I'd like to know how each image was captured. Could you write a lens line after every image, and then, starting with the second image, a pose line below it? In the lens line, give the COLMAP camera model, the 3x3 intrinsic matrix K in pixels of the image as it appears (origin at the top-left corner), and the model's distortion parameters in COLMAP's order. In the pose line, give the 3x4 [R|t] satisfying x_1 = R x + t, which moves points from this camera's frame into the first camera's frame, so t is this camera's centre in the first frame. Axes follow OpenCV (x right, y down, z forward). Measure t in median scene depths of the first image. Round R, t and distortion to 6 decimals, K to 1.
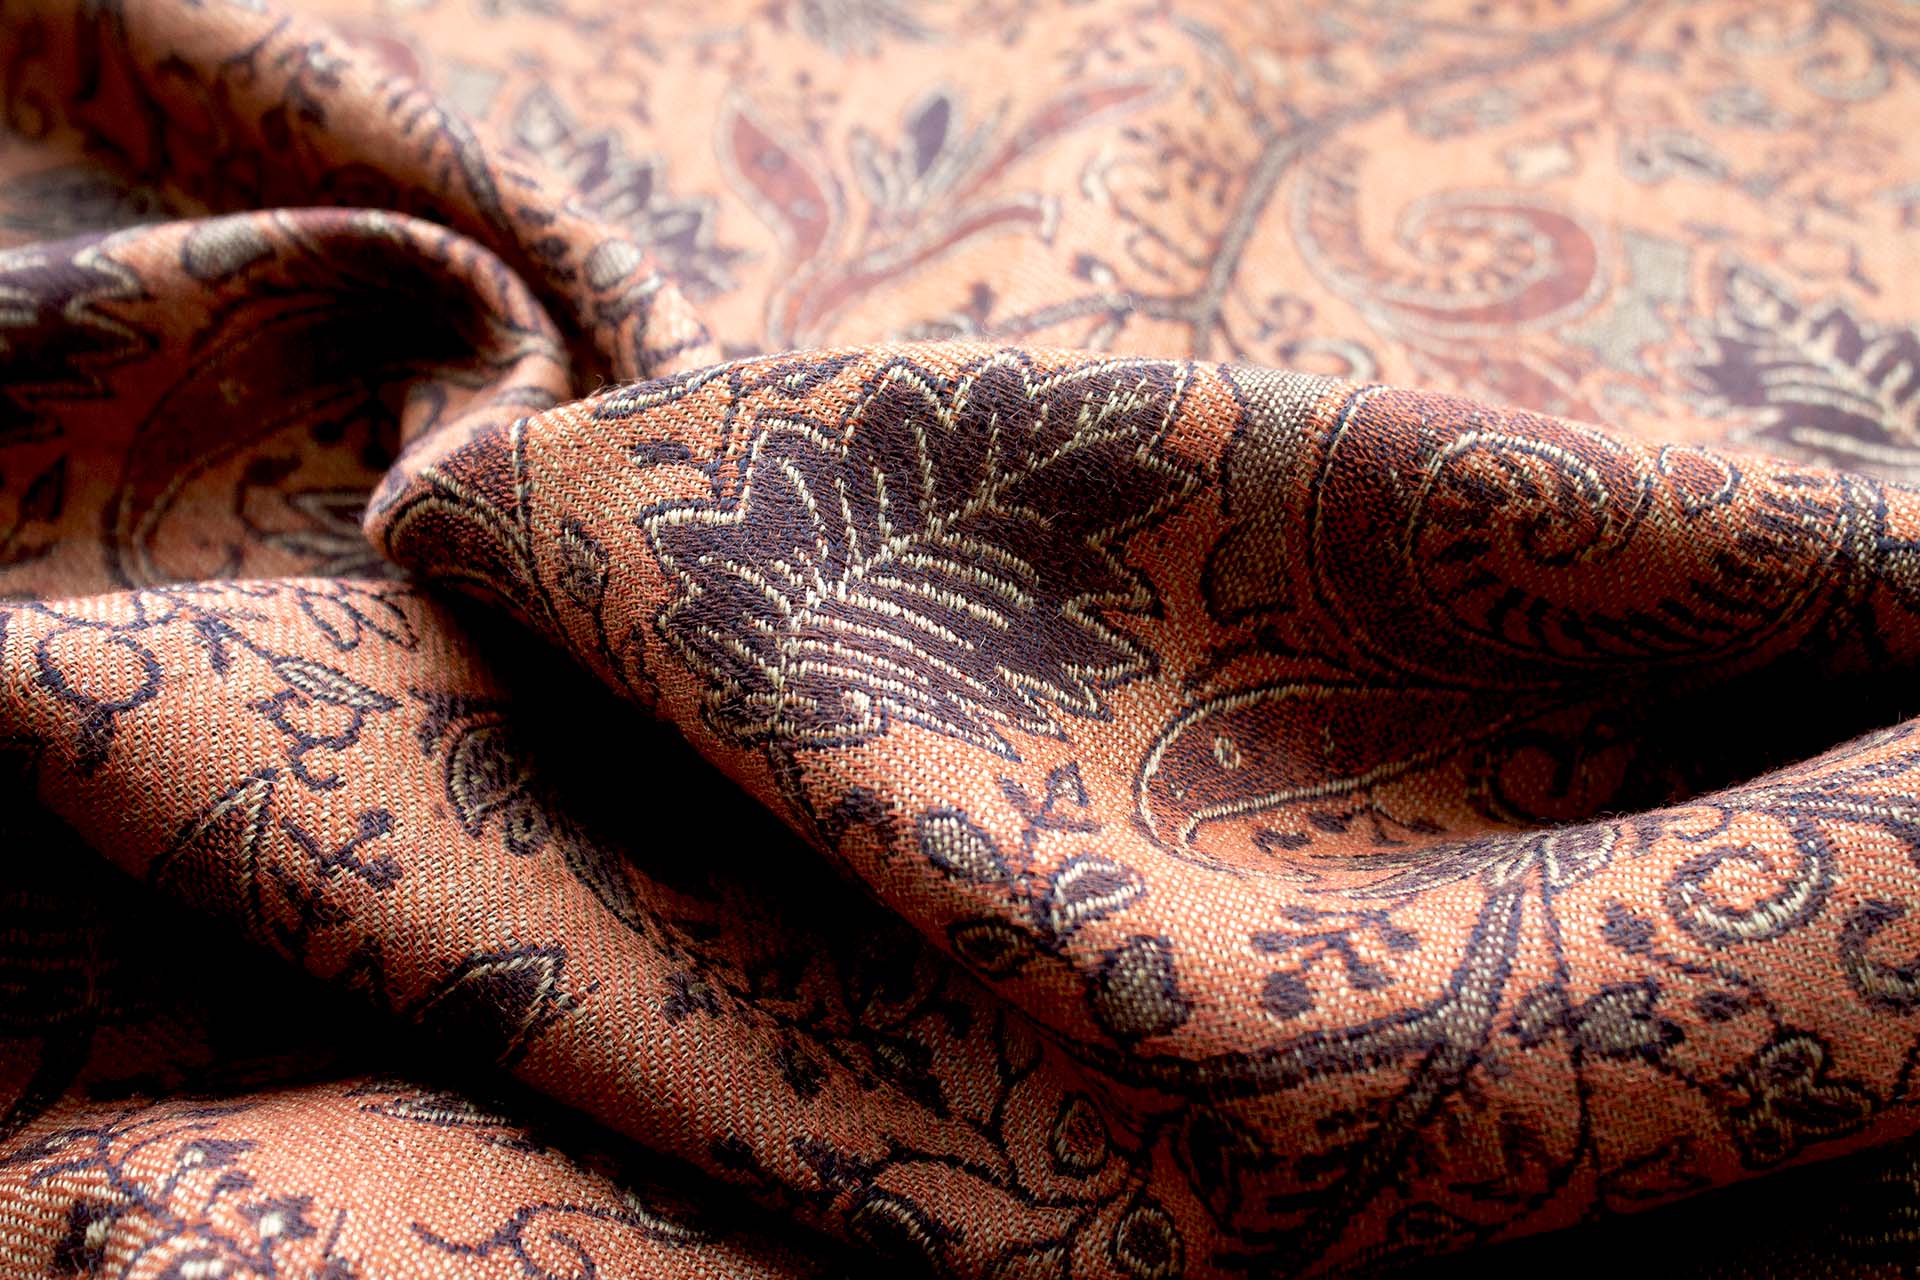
lens RADIAL K [[2910.1, 0, 1005.3], [0, 2910.1, 644.0], [0, 0, 1]] dist [2.414309, -0.029586]
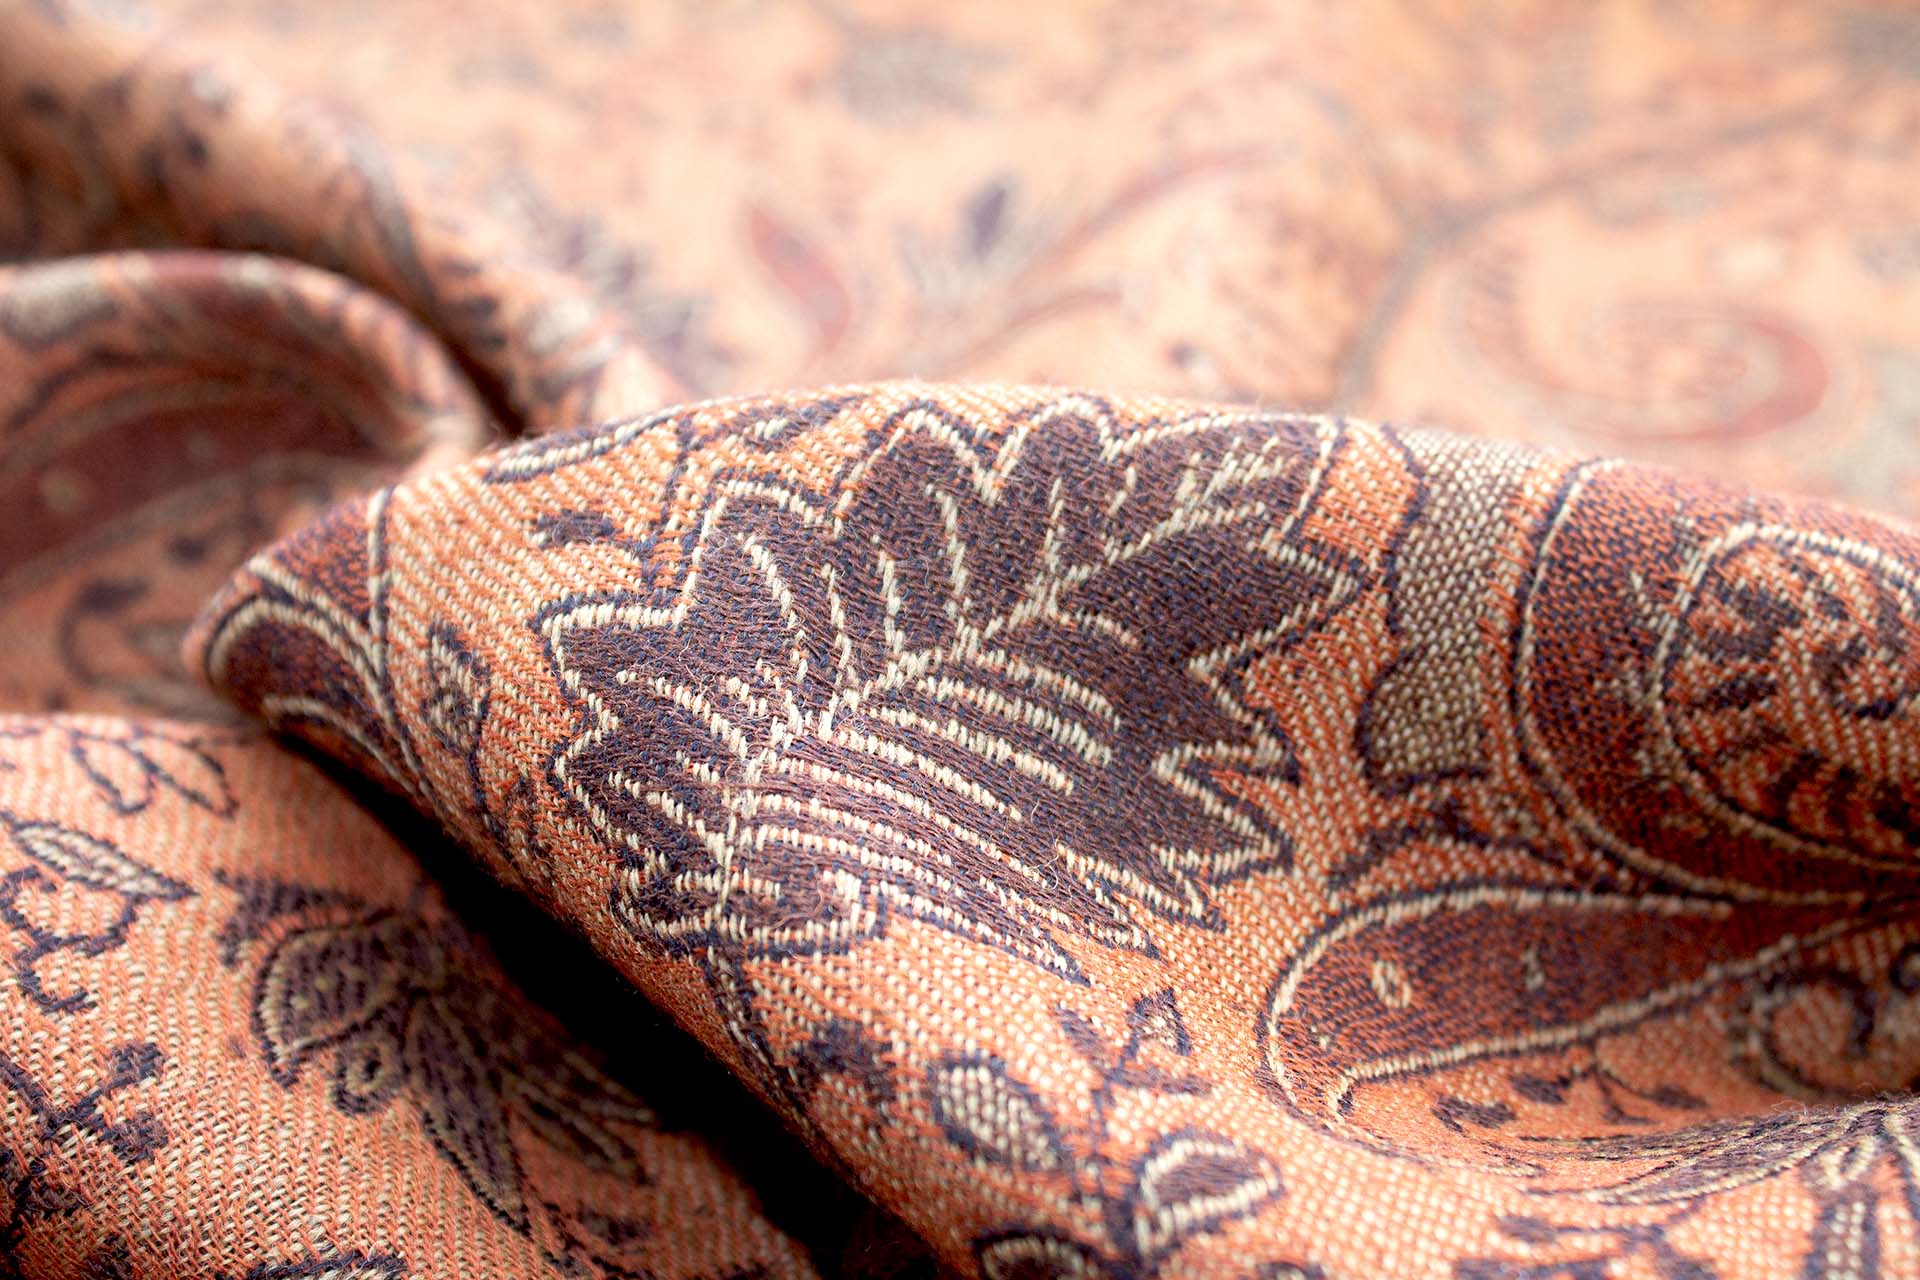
lens RADIAL K [[3774.1, 0, 1026.8], [0, 3774.1, 717.1], [0, 0, 1]] dist [1.365152, 0.440770]
pose [[0.999835, 0.013663, -0.011999, 0.000554], [-0.014085, 0.999261, -0.035778, 0.009361], [0.011502, 0.035941, 0.999288, 0.122042]]
